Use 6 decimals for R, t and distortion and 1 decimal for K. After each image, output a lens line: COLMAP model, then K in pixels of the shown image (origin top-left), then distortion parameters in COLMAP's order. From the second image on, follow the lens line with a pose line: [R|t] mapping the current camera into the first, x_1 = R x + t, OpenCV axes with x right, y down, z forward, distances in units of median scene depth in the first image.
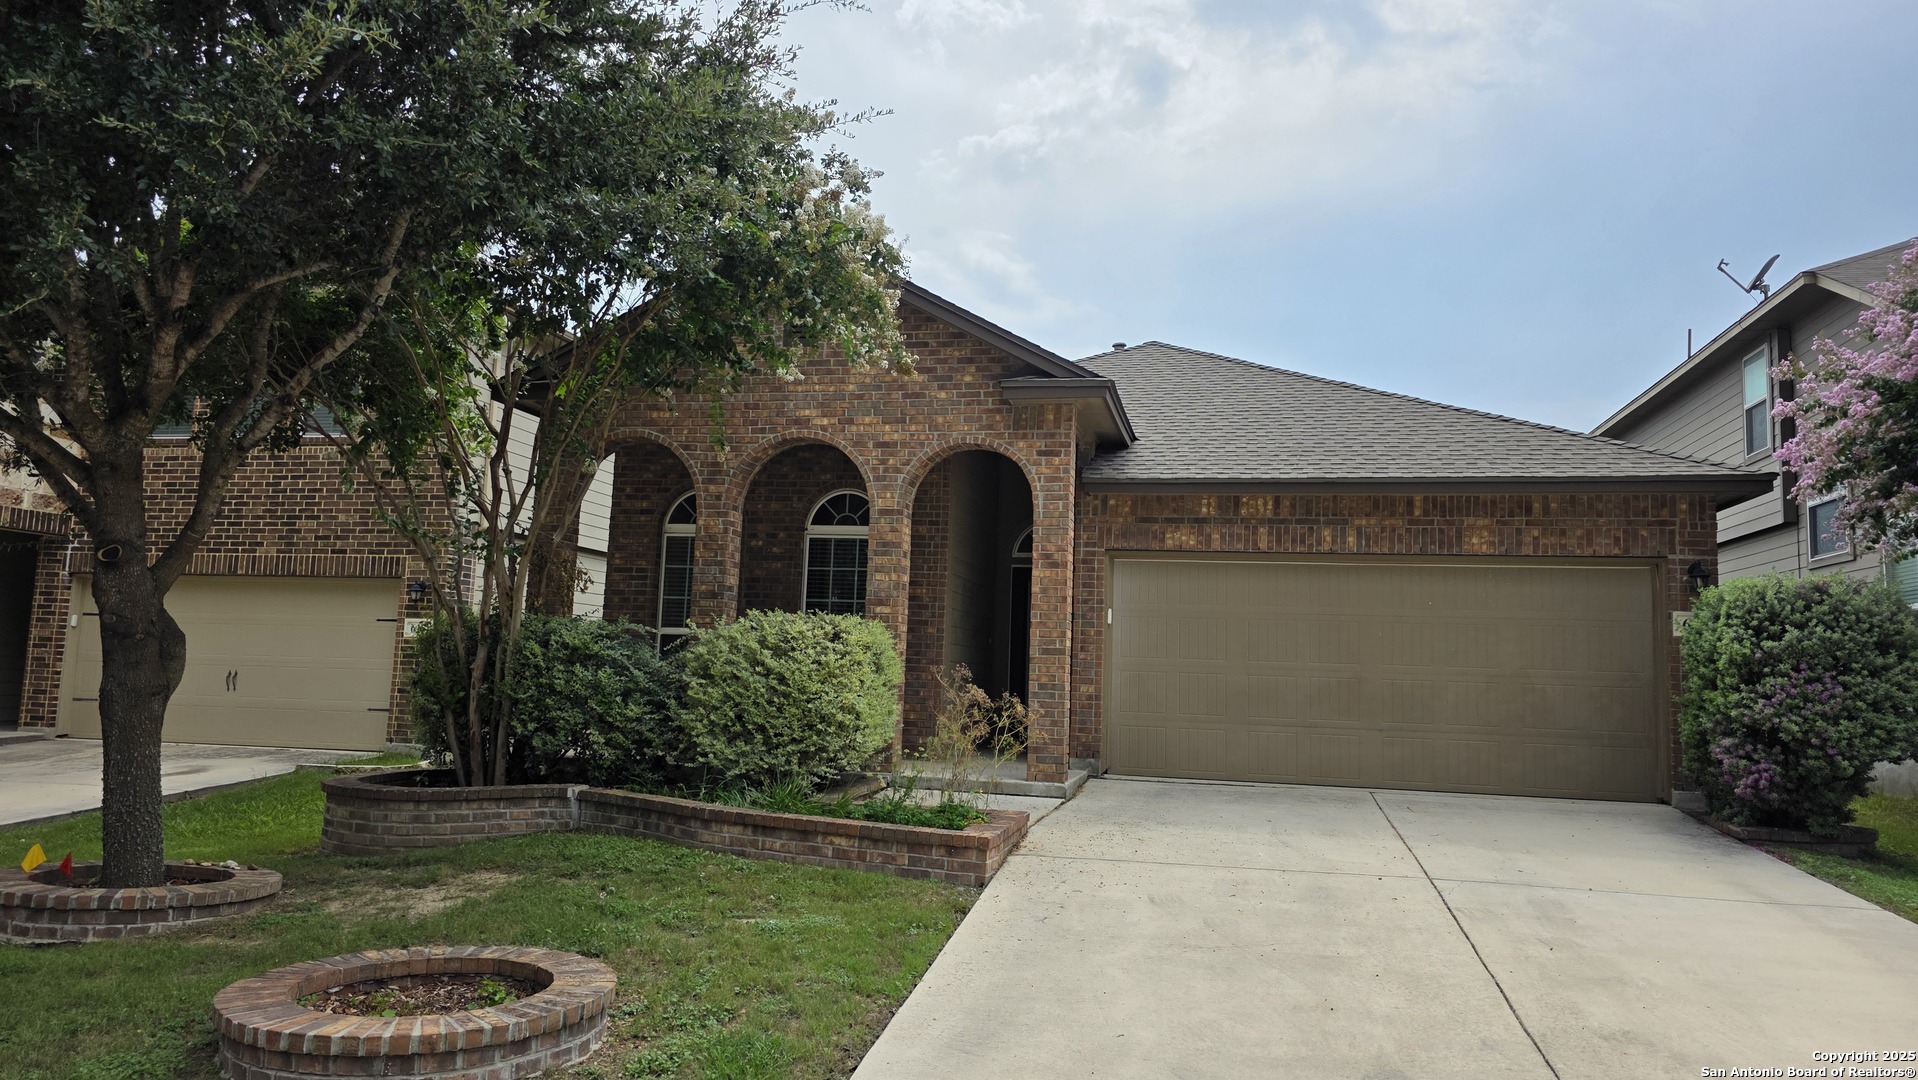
lens RADIAL K [[1275.2, 0, 983.5], [0, 1275.2, 514.8], [0, 0, 1]] dist [0.116286, -0.160662]
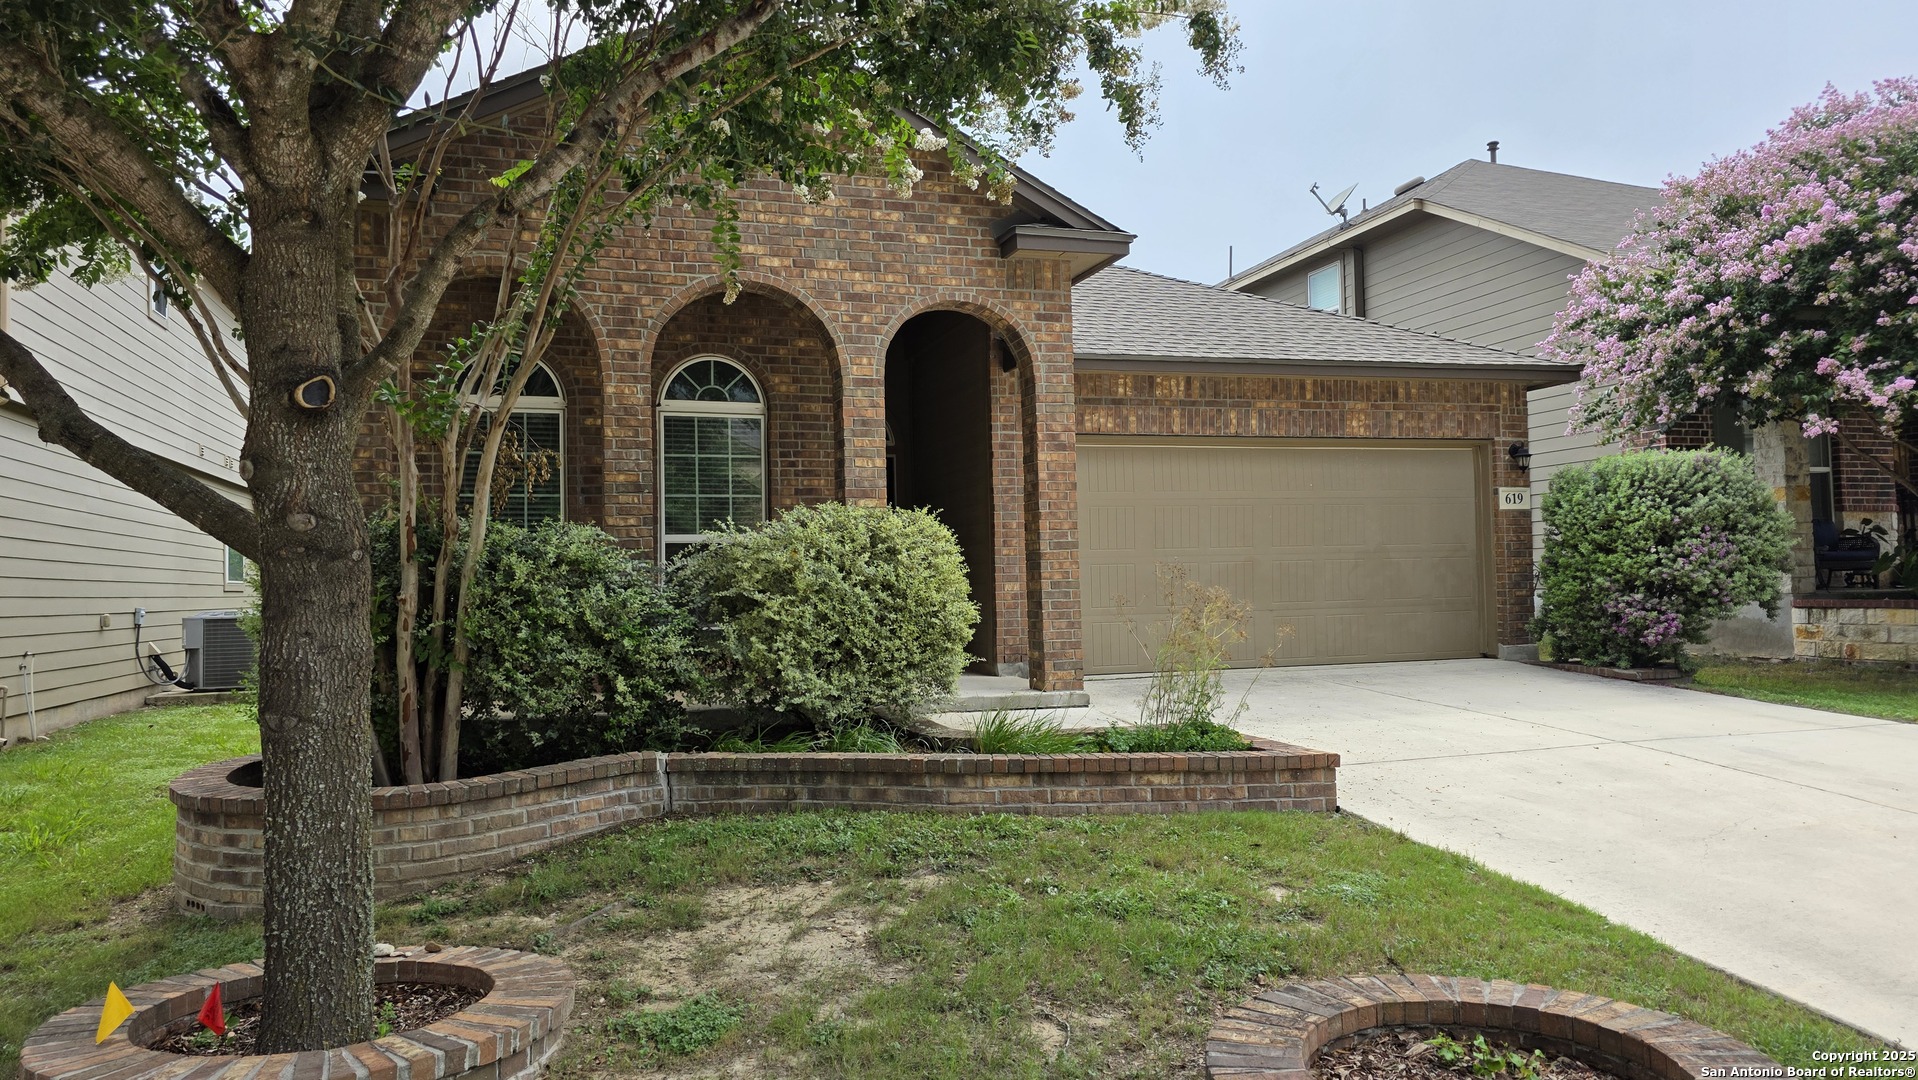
lens RADIAL K [[1272.8, 0, 956.7], [0, 1272.8, 526.3], [0, 0, 1]] dist [0.136383, -0.241341]
pose [[0.867626, -0.030300, 0.496293, -0.425950], [-0.011505, 0.996651, 0.080961, 0.022688], [-0.497084, -0.075953, 0.864372, 0.264937]]
